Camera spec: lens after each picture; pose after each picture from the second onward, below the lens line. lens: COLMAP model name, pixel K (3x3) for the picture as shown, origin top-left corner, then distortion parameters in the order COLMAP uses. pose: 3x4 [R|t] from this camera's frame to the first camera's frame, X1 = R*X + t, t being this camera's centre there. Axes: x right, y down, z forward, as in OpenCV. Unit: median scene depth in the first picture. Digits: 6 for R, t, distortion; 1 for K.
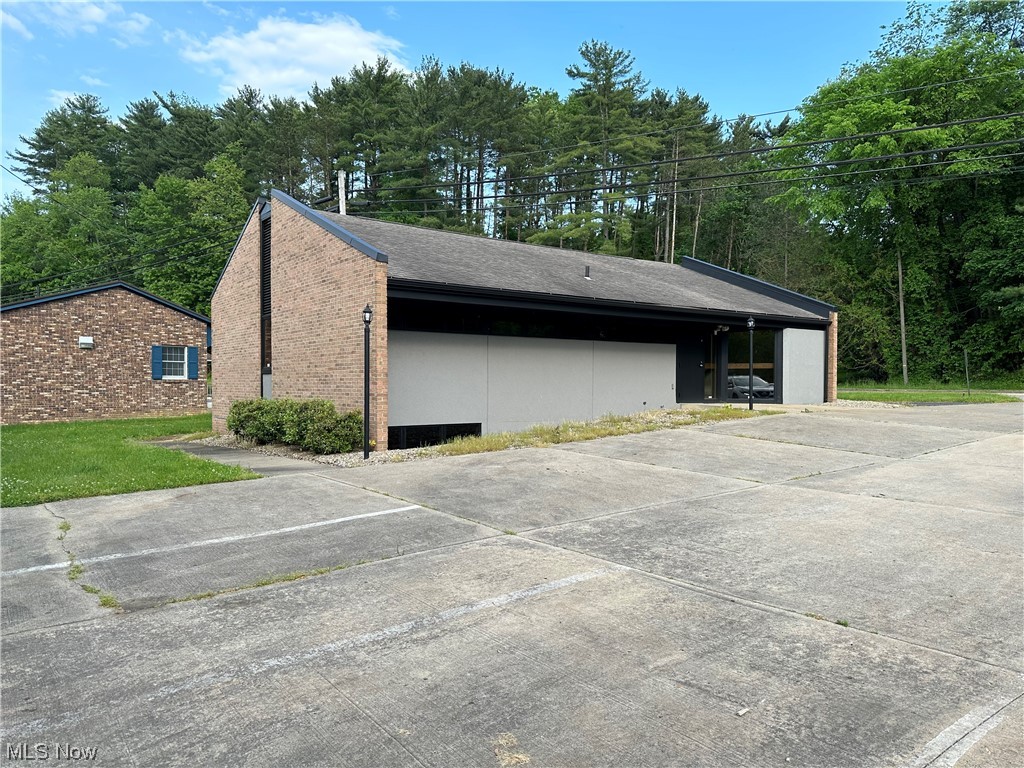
lens RADIAL K [[722.4, 0, 514.1], [0, 722.4, 388.2], [0, 0, 1]] dist [0.000237, -0.002347]
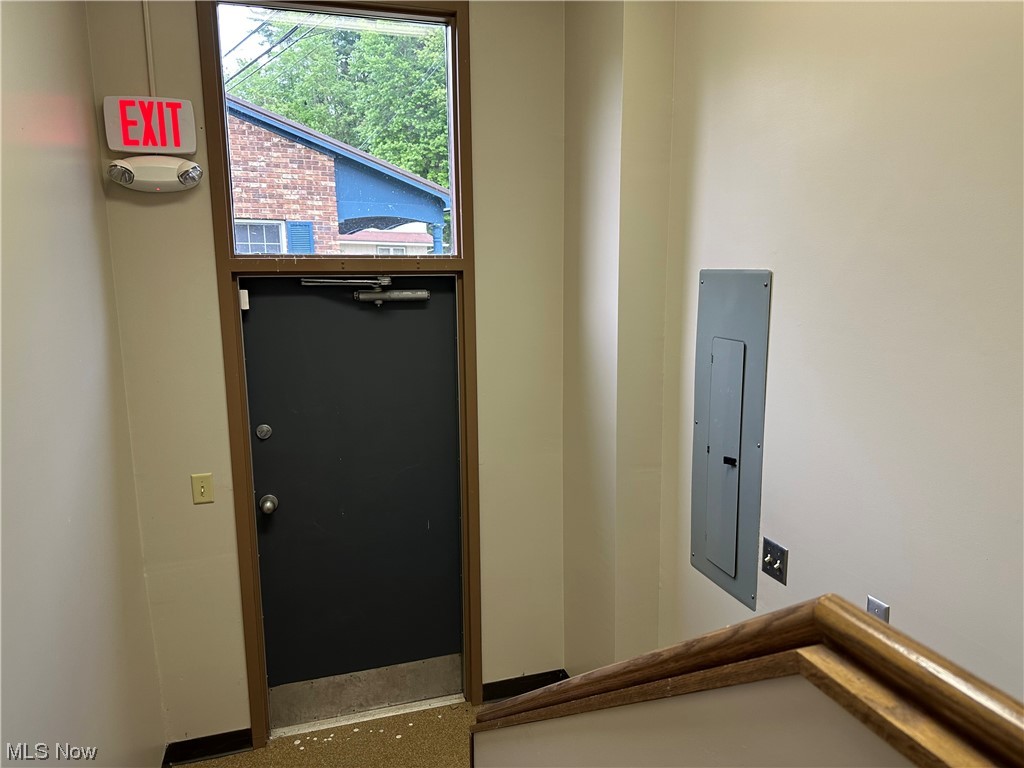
lens RADIAL K [[722.4, 0, 514.1], [0, 722.4, 388.2], [0, 0, 1]] dist [0.000237, -0.002347]
pose [[0.946010, 0.050809, -0.320130, -0.076255], [0.004349, 0.985560, 0.169273, -0.012520], [0.324108, -0.161526, 0.932128, 0.238783]]
